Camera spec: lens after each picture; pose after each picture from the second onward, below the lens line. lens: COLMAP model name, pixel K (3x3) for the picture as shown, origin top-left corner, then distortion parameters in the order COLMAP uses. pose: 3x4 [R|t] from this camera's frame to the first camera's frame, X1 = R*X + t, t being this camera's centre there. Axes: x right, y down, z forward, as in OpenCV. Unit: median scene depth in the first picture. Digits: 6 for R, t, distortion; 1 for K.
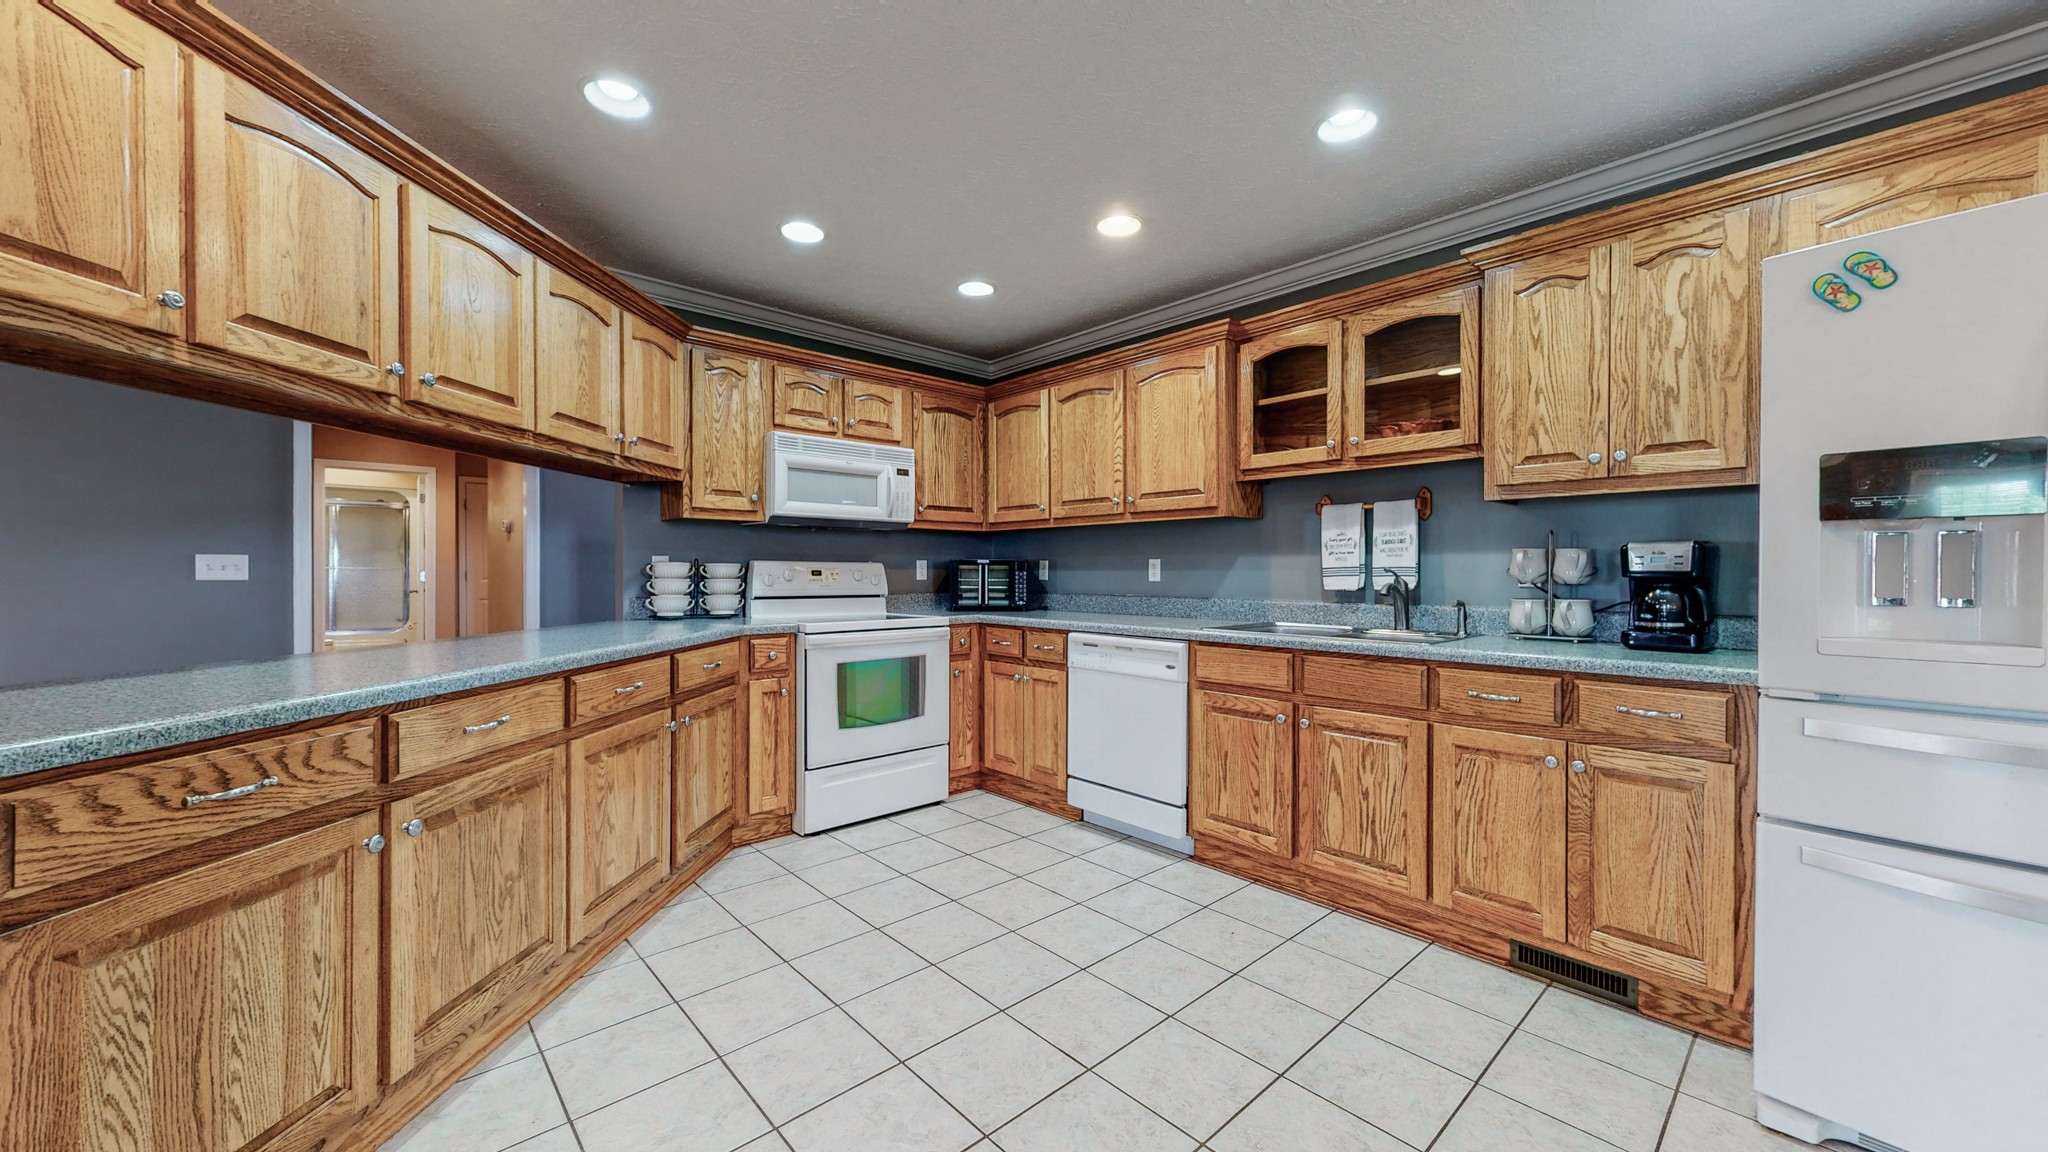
lens RADIAL K [[752.3, 0, 1024.0], [0, 752.3, 576.0], [0, 0, 1]] dist [-0.000054, 0.000169]
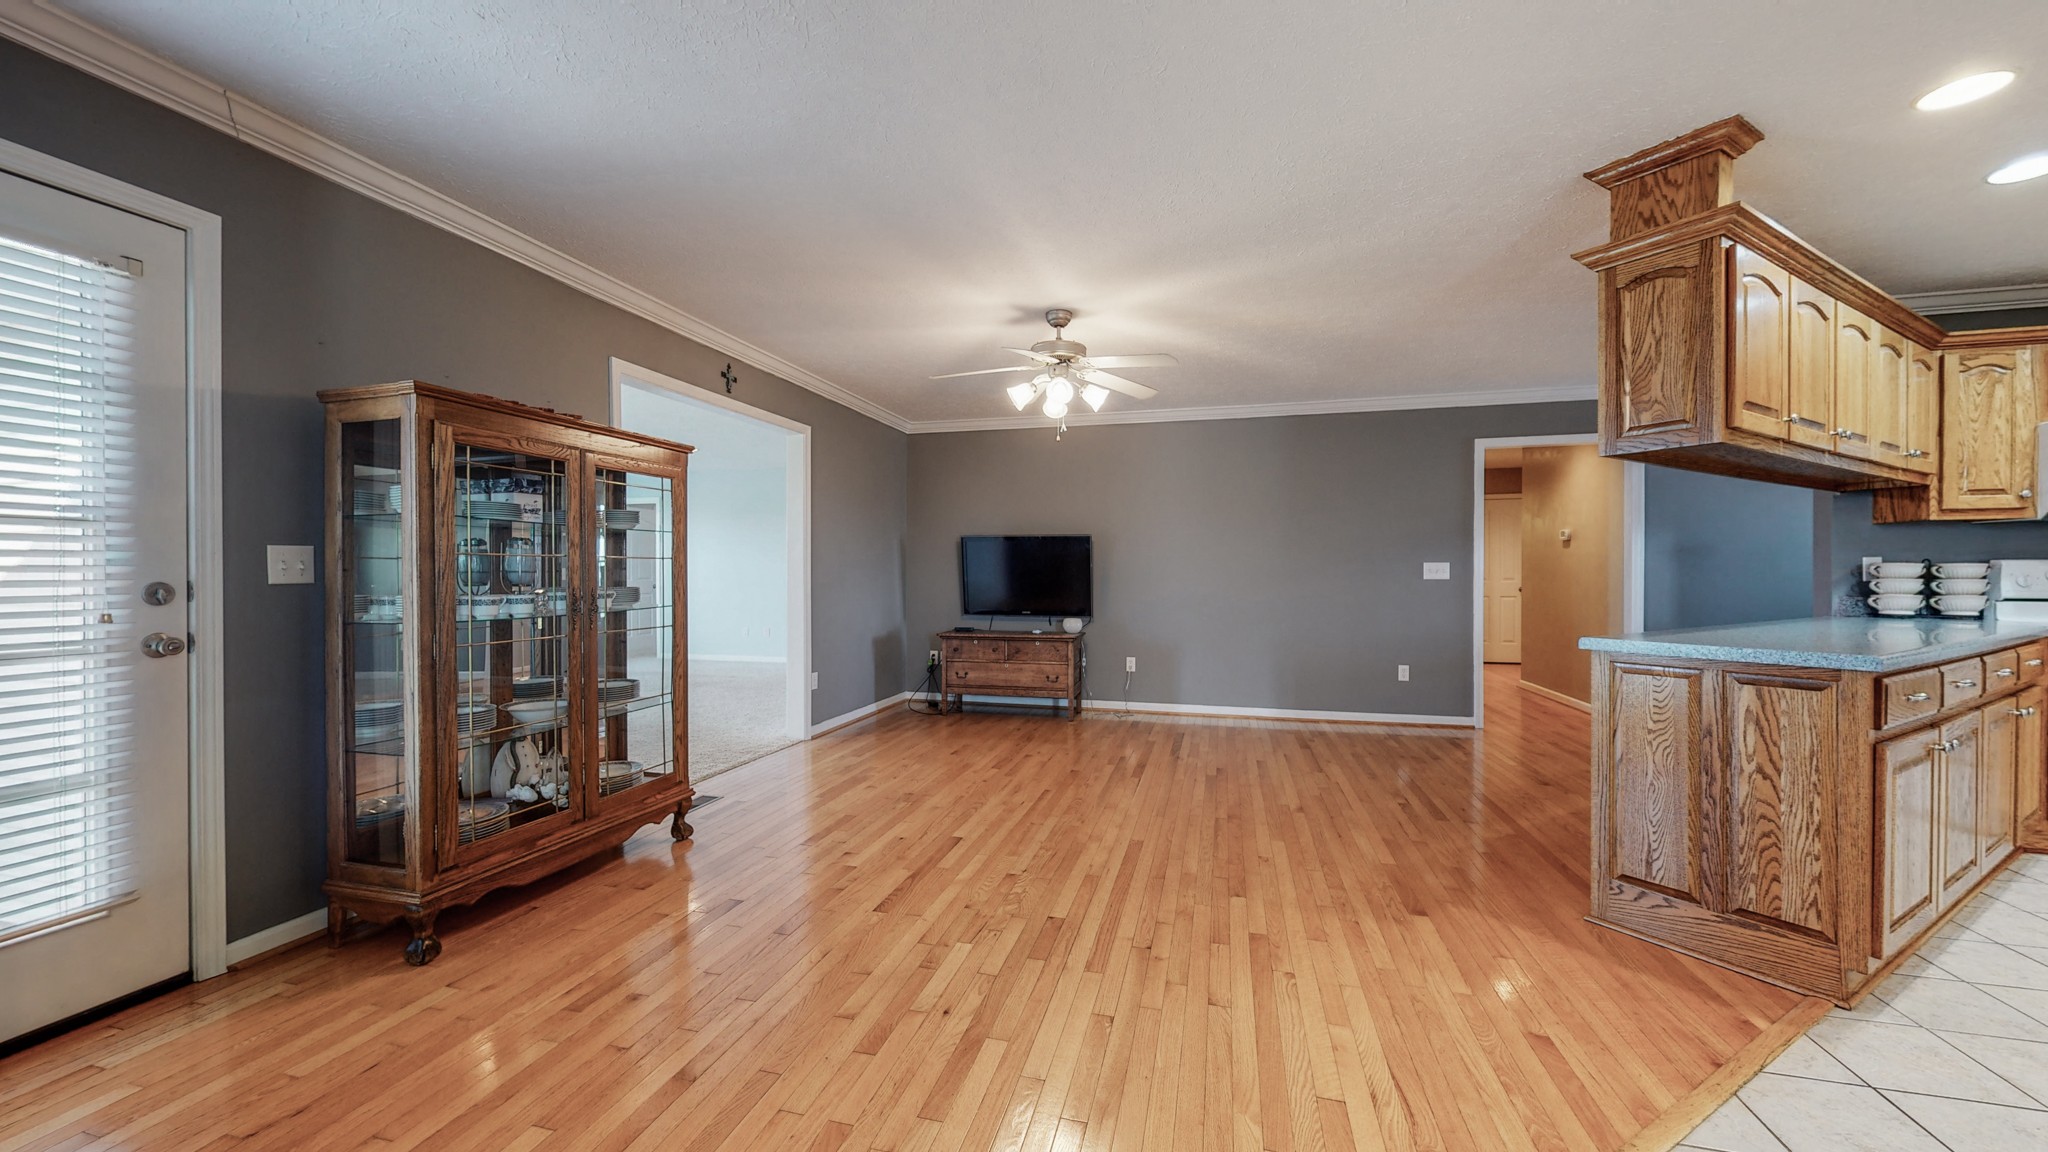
lens RADIAL K [[752.3, 0, 1024.0], [0, 752.3, 576.0], [0, 0, 1]] dist [-0.000054, 0.000169]
pose [[0.542251, -0.000366, -0.840216, -0.280424], [-0.002713, 0.999994, -0.002186, 0.006200], [0.840212, 0.003465, 0.542247, -0.663246]]
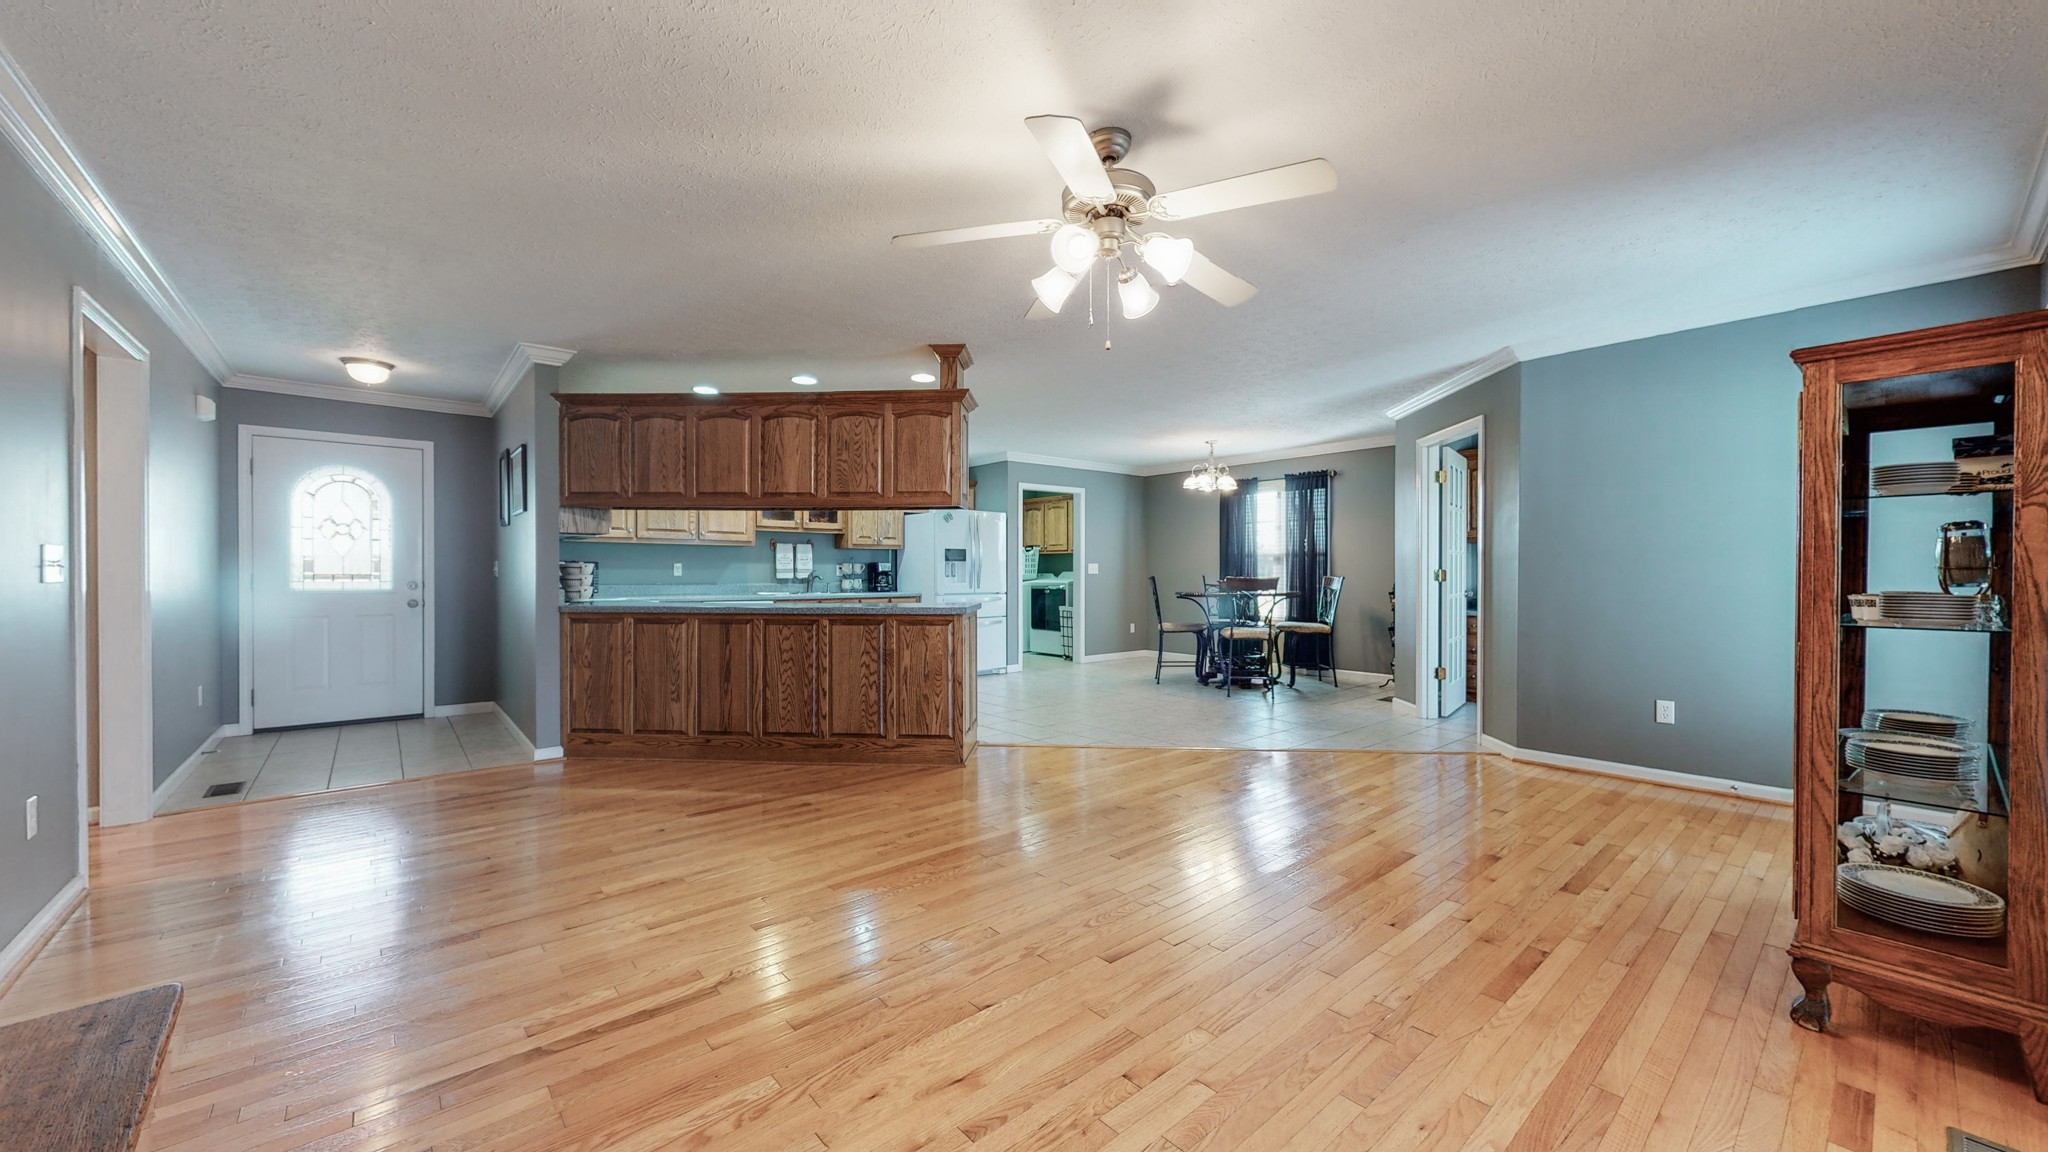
lens RADIAL K [[752.3, 0, 1024.0], [0, 752.3, 576.0], [0, 0, 1]] dist [-0.000054, 0.000169]
pose [[0.029462, -0.006931, 0.999542, -2.092691], [0.004787, 0.999965, 0.006793, -0.001370], [-0.999554, 0.004584, 0.029495, 0.143336]]
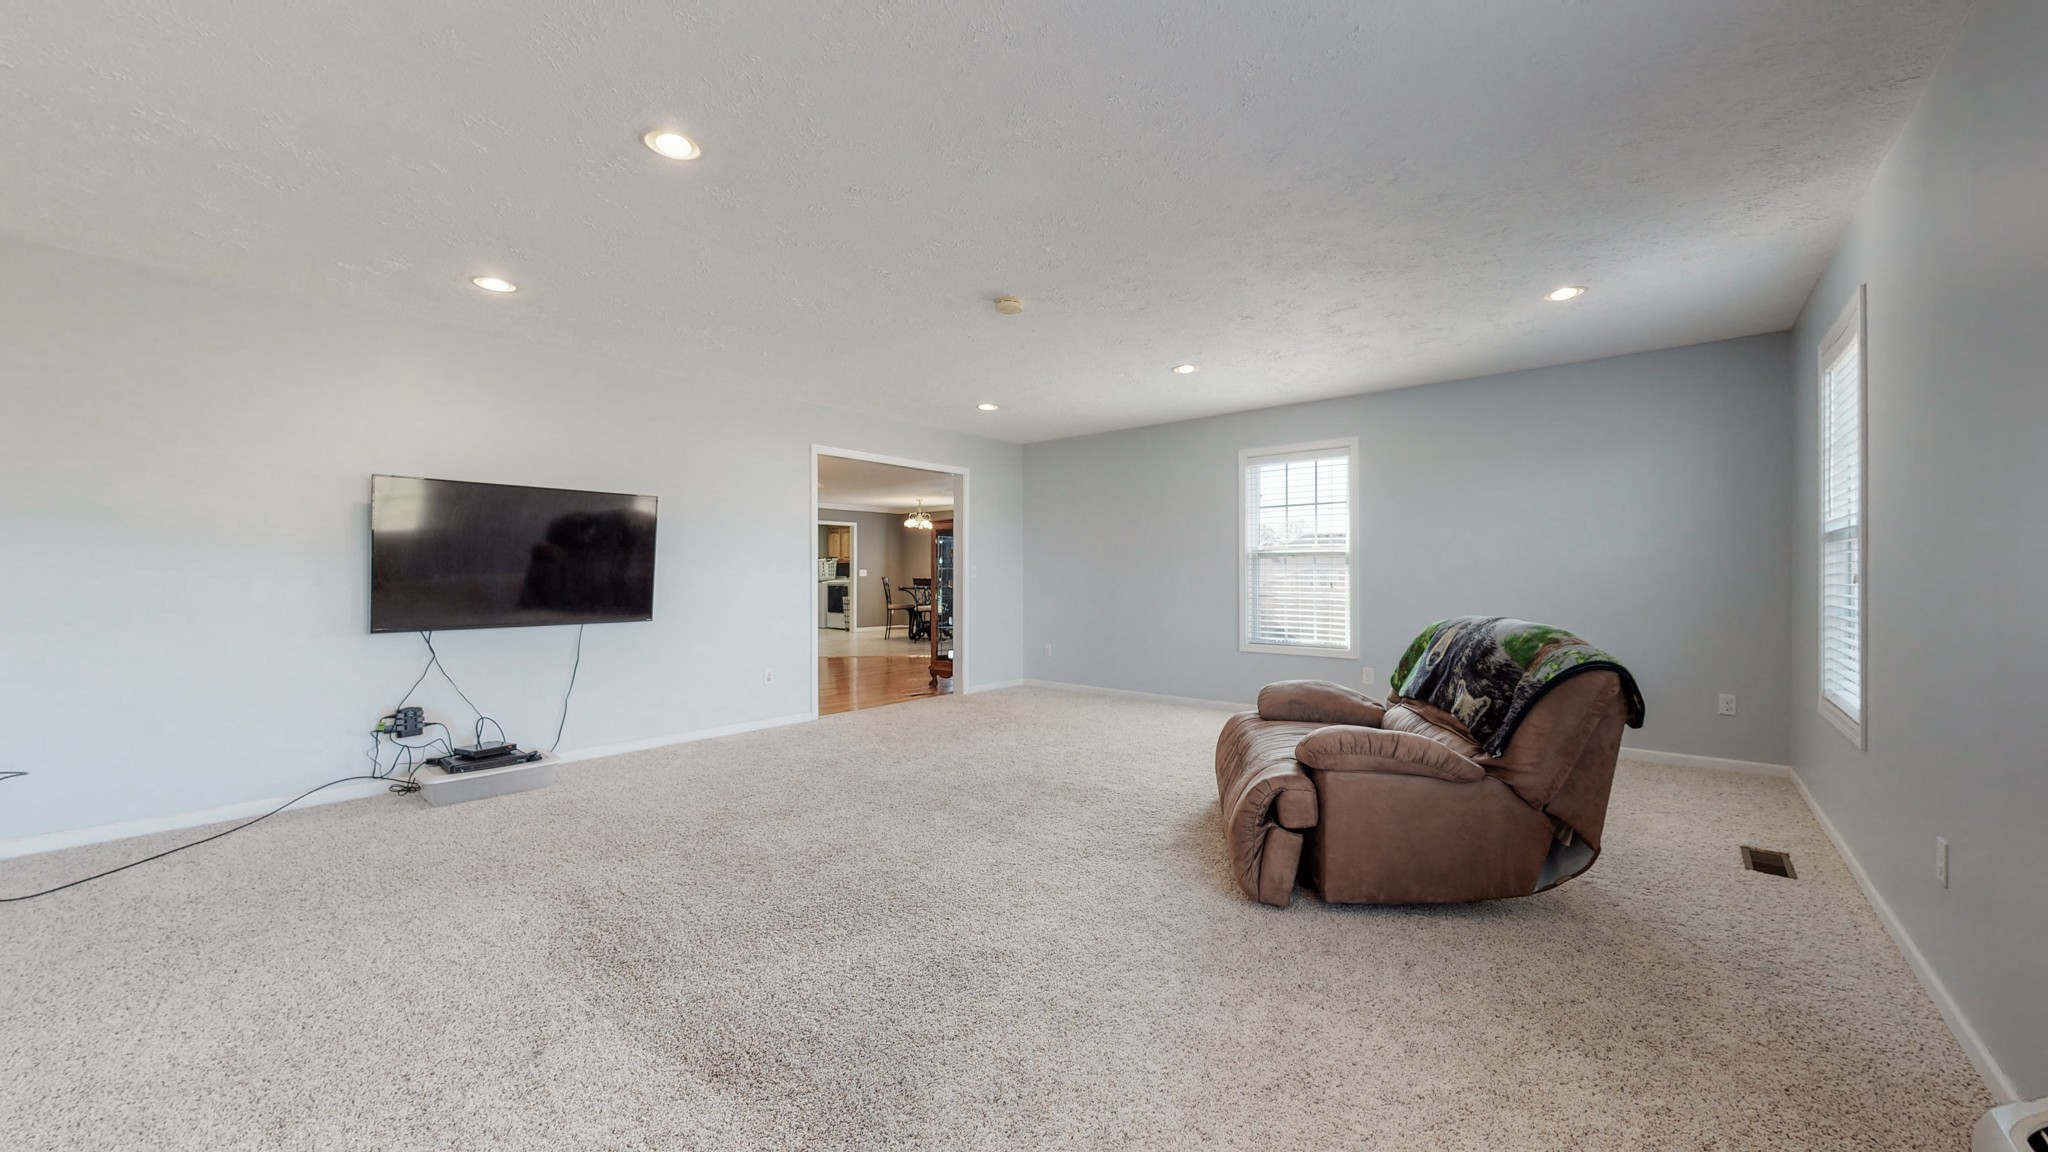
lens RADIAL K [[752.3, 0, 1024.0], [0, 752.3, 576.0], [0, 0, 1]] dist [-0.000054, 0.000169]
pose [[-0.126521, -0.003654, 0.991957, -4.003572], [0.004678, 0.999980, 0.004281, -0.006467], [-0.991953, 0.005182, -0.126502, -0.476202]]
